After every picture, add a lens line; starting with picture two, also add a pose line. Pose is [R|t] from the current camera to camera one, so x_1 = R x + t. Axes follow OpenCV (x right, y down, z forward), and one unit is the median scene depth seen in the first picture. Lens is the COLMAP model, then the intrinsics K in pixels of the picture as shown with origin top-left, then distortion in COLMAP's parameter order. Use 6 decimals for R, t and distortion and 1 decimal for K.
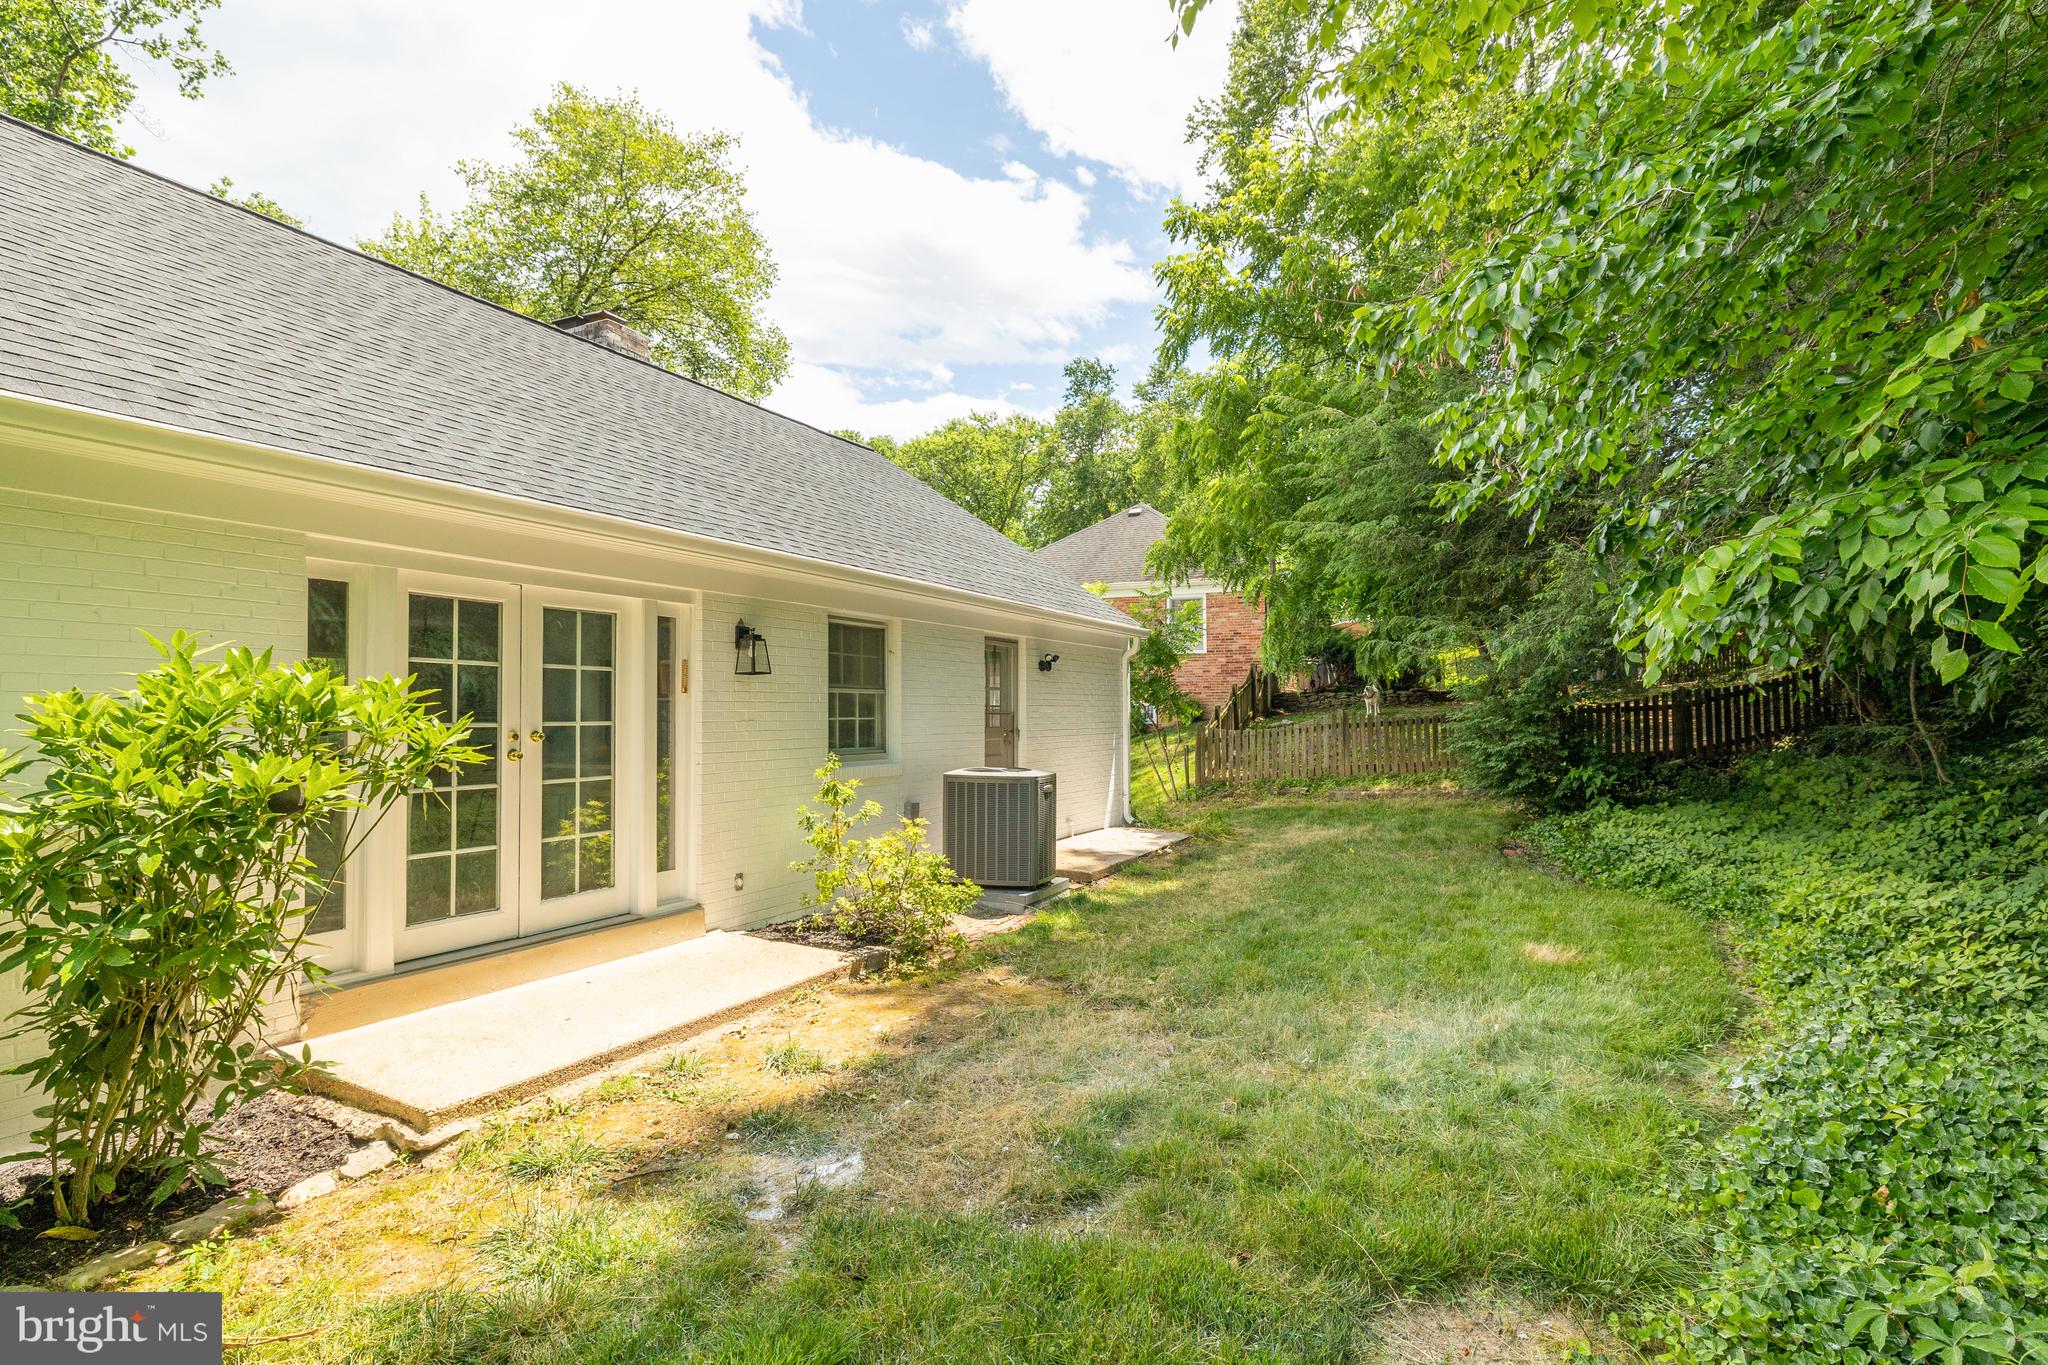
lens RADIAL K [[1020.2, 0, 1026.1], [0, 1020.2, 691.0], [0, 0, 1]] dist [-0.004496, 0.000456]
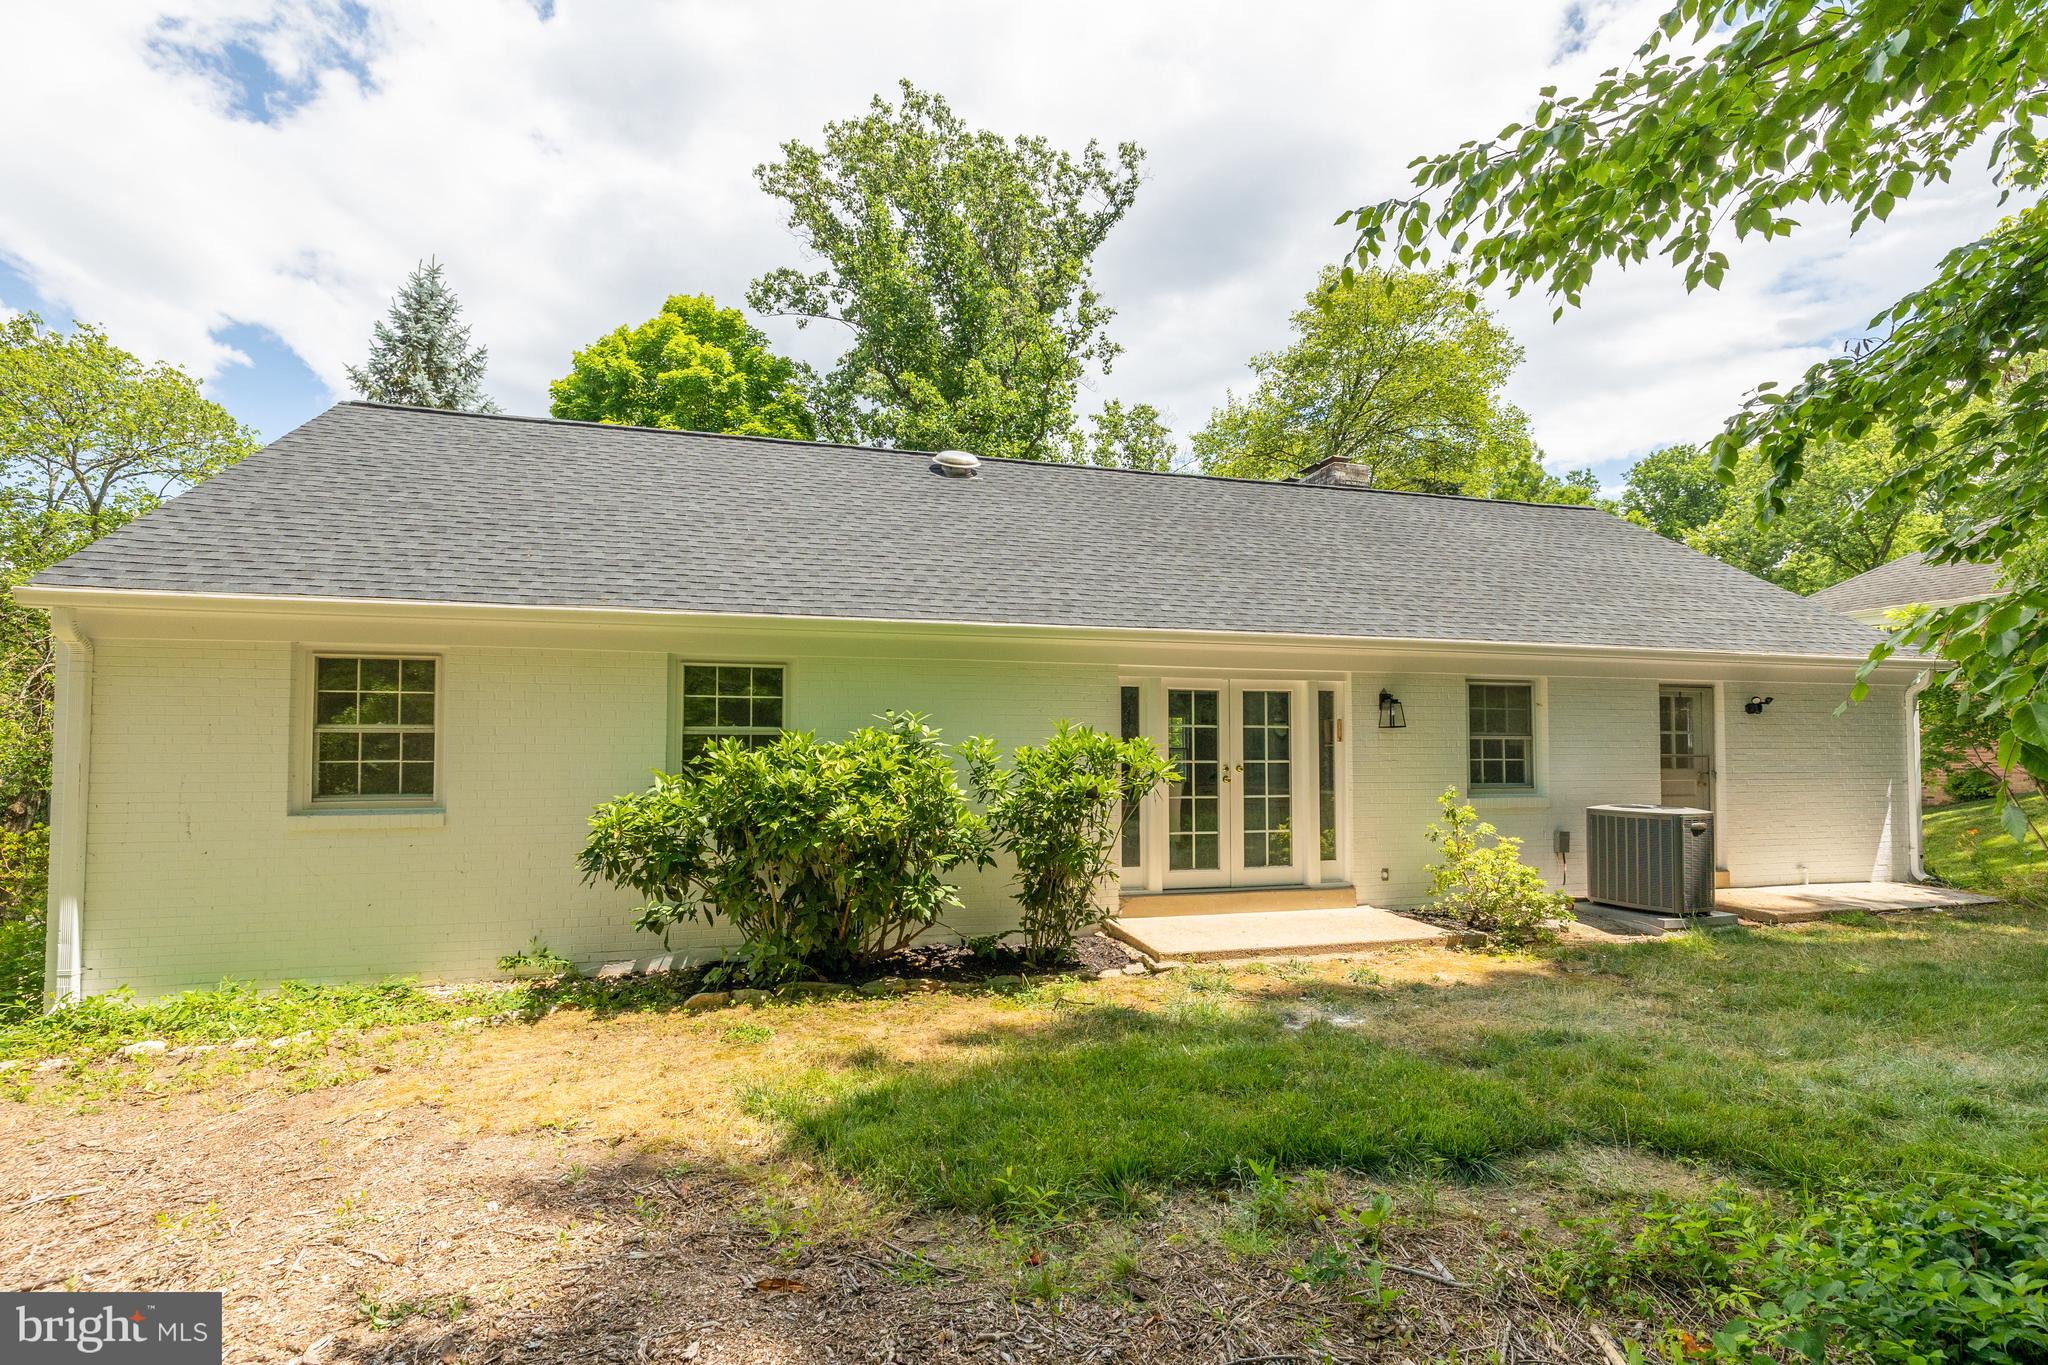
lens RADIAL K [[907.7, 0, 974.8], [0, 907.7, 724.3], [0, 0, 1]] dist [-0.002950, 0.000270]
pose [[0.655597, -0.019658, -0.754855, 0.343840], [0.013459, 0.999806, -0.014347, -0.012473], [0.754991, -0.000753, 0.655735, -0.291483]]
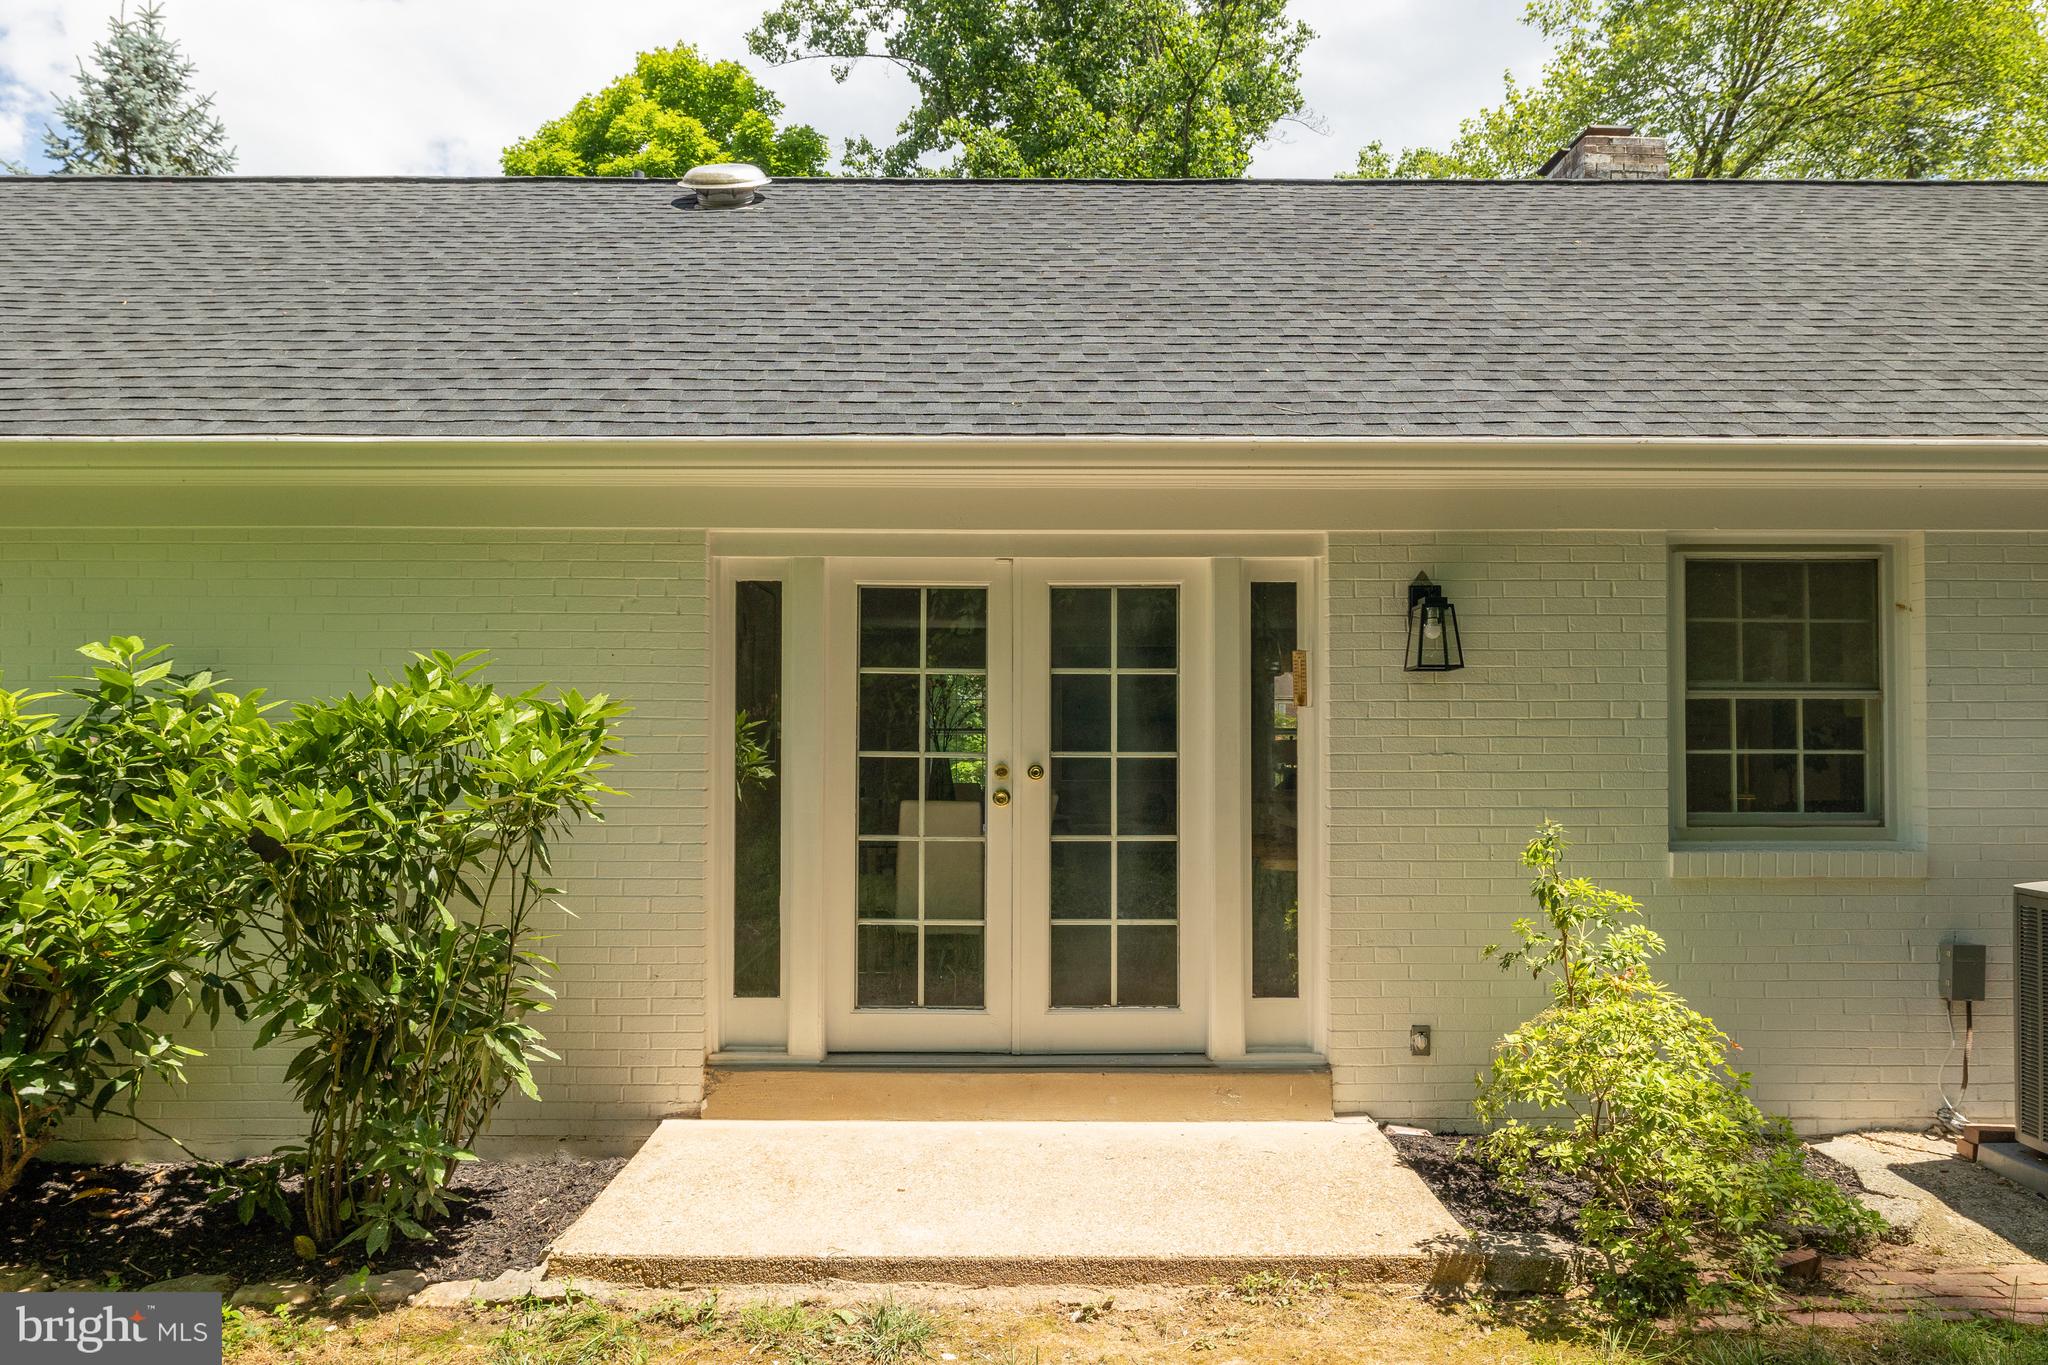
lens RADIAL K [[1283.0, 0, 990.3], [0, 1283.0, 718.5], [0, 0, 1]] dist [-0.003300, 0.002469]
pose [[0.456270, -0.010216, -0.889783, 0.277471], [0.016772, 0.999855, -0.002880, 0.009177], [0.889683, -0.013610, 0.456376, 0.541067]]
